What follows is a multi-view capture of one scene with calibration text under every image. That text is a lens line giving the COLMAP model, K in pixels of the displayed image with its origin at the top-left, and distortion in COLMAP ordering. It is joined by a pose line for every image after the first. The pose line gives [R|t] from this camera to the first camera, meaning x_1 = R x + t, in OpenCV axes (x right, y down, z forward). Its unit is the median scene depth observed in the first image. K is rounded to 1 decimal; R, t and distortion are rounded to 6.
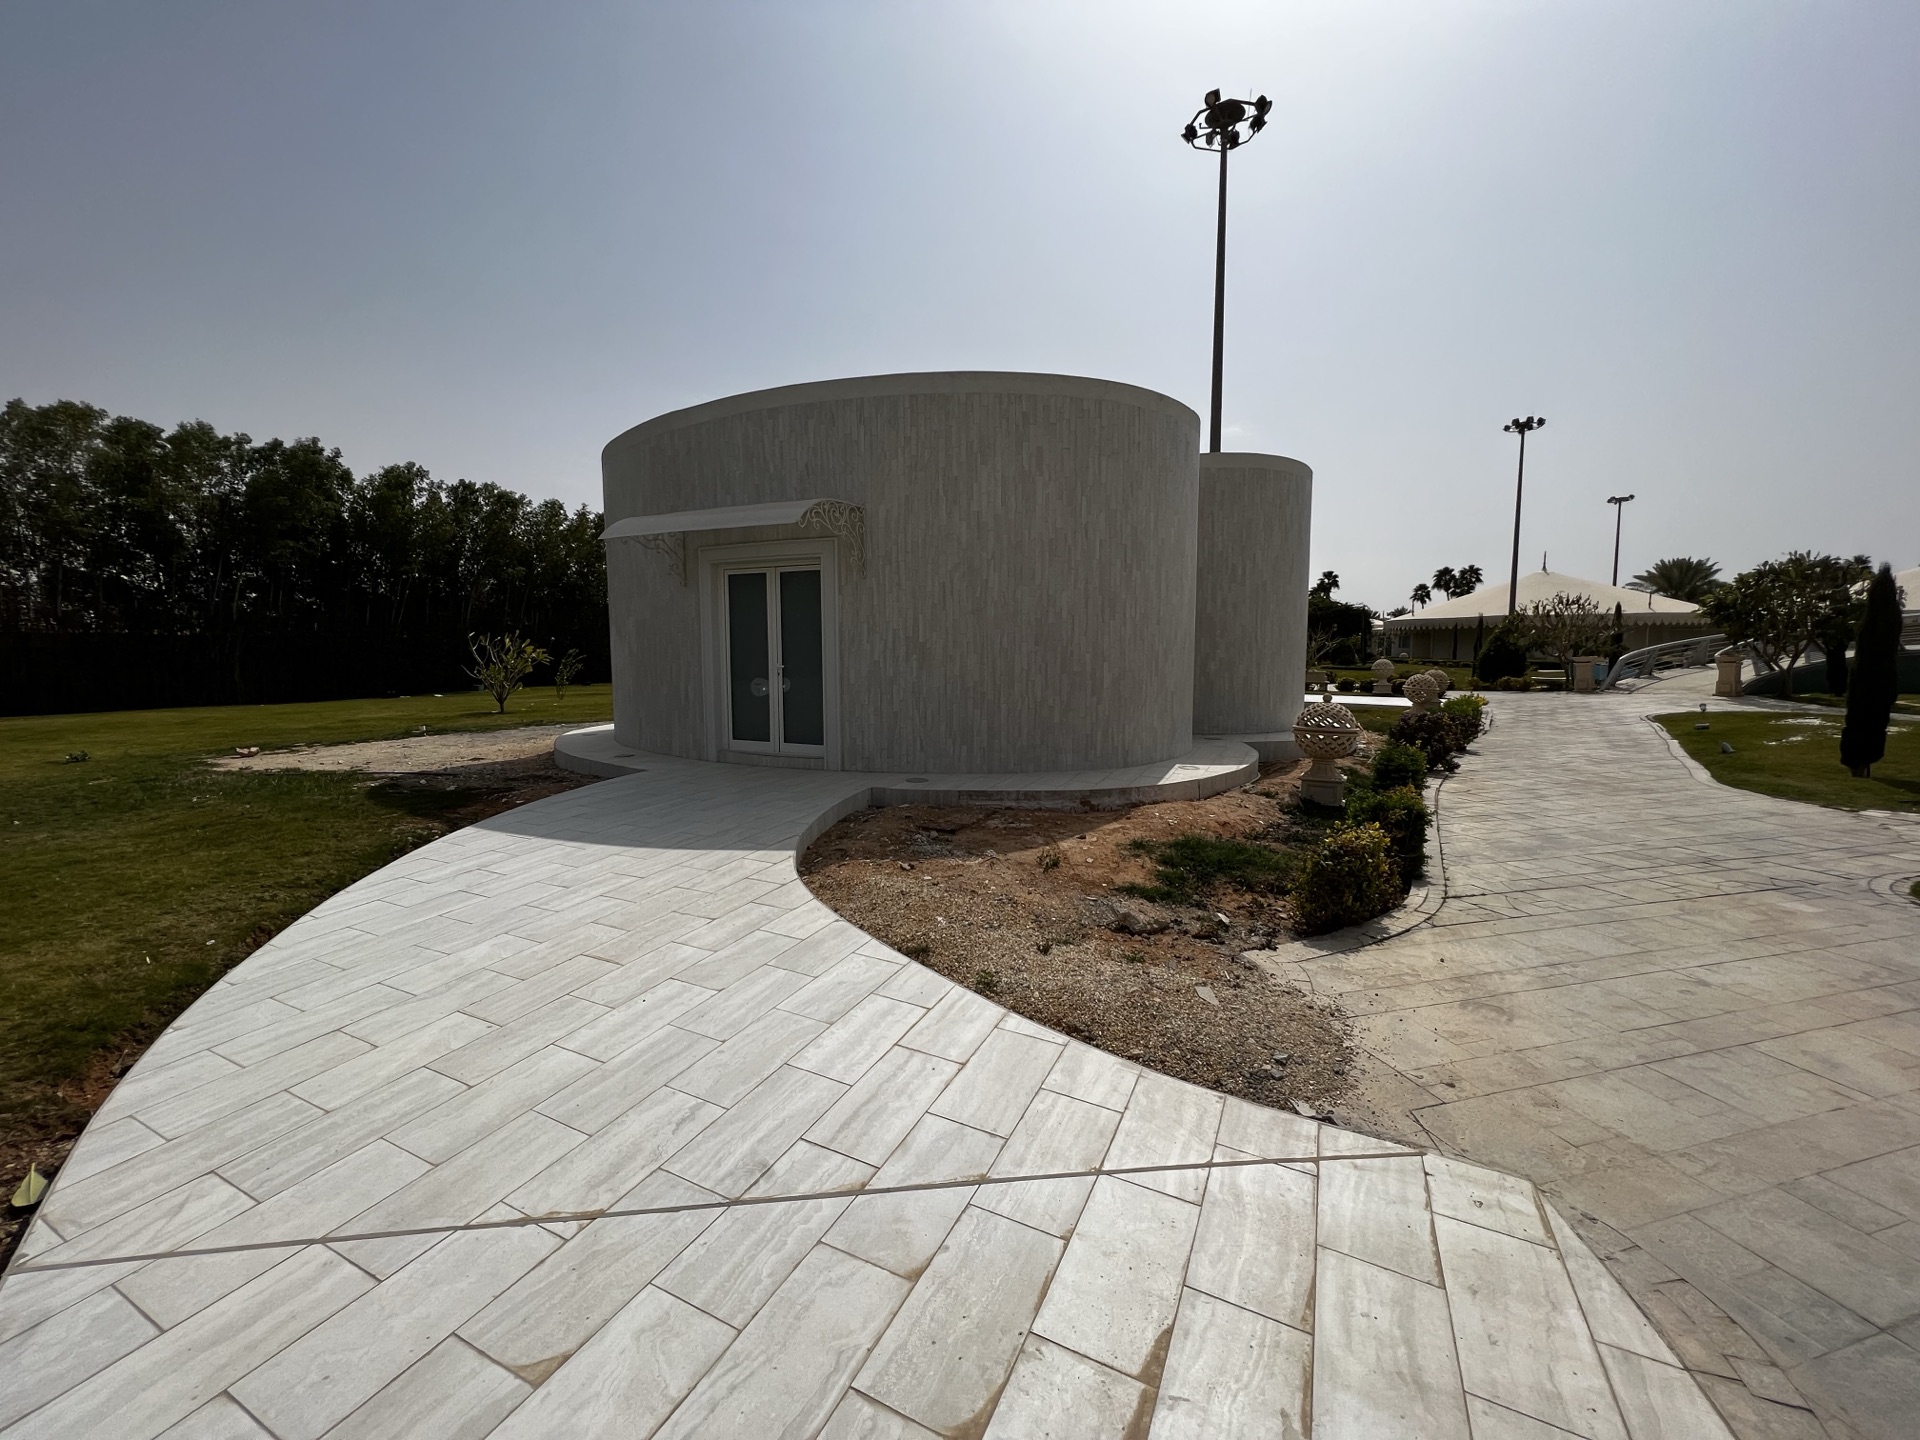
lens RADIAL K [[764.0, 0, 952.8], [0, 764.0, 716.8], [0, 0, 1]] dist [-0.001666, 0.000946]
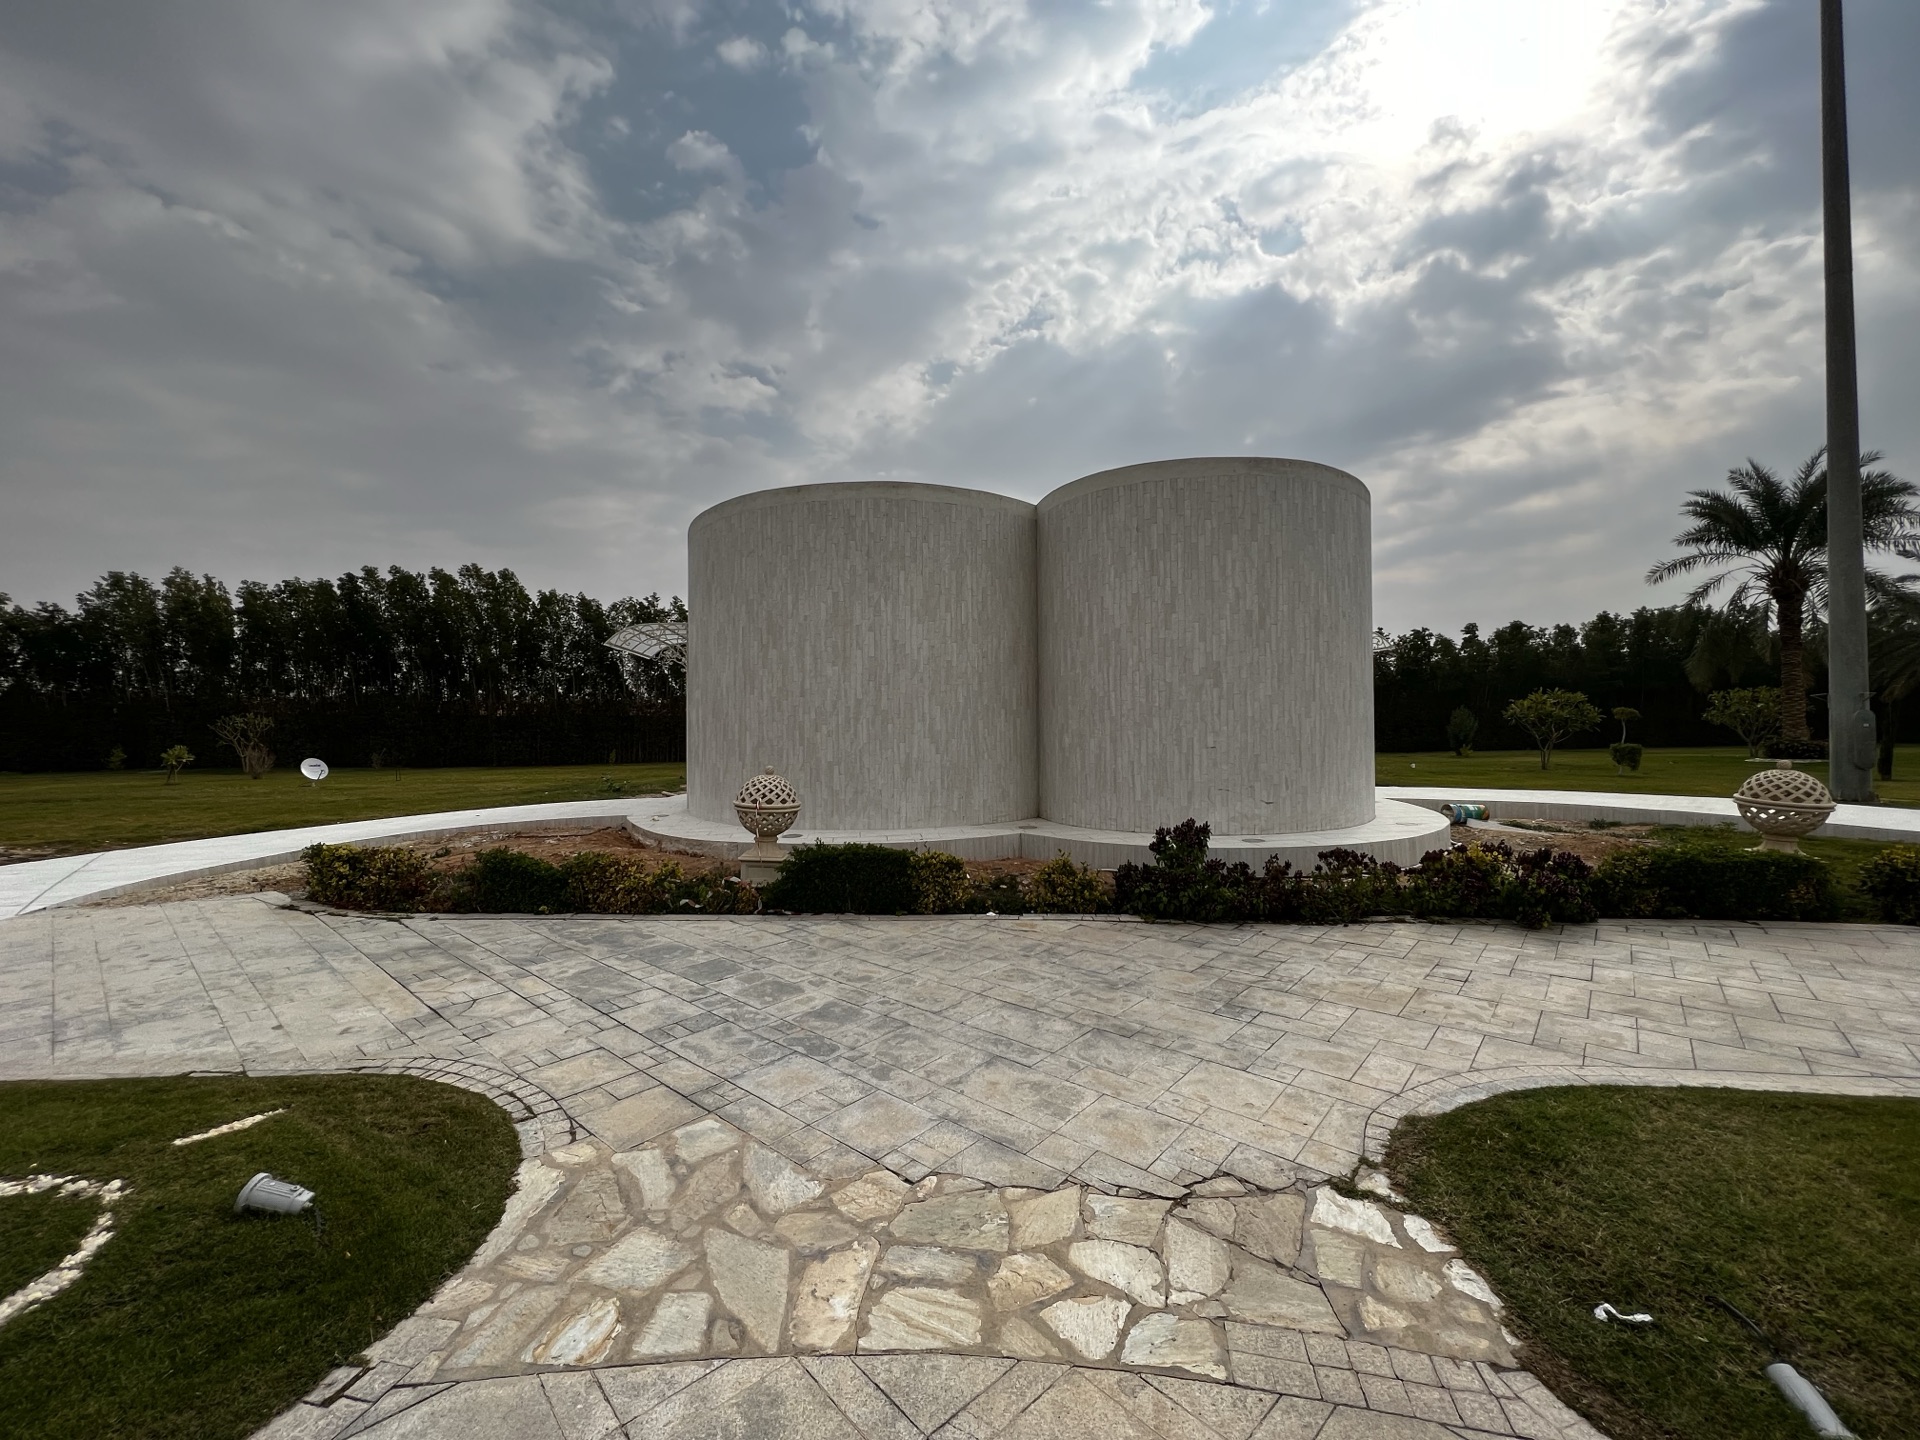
lens RADIAL K [[764.0, 0, 948.5], [0, 764.0, 711.9], [0, 0, 1]] dist [-0.001666, 0.000946]
pose [[0.553604, -0.016086, -0.832625, 1.304443], [-0.069147, 0.995473, -0.065207, -0.047307], [0.829905, 0.093672, 0.549985, 0.616207]]
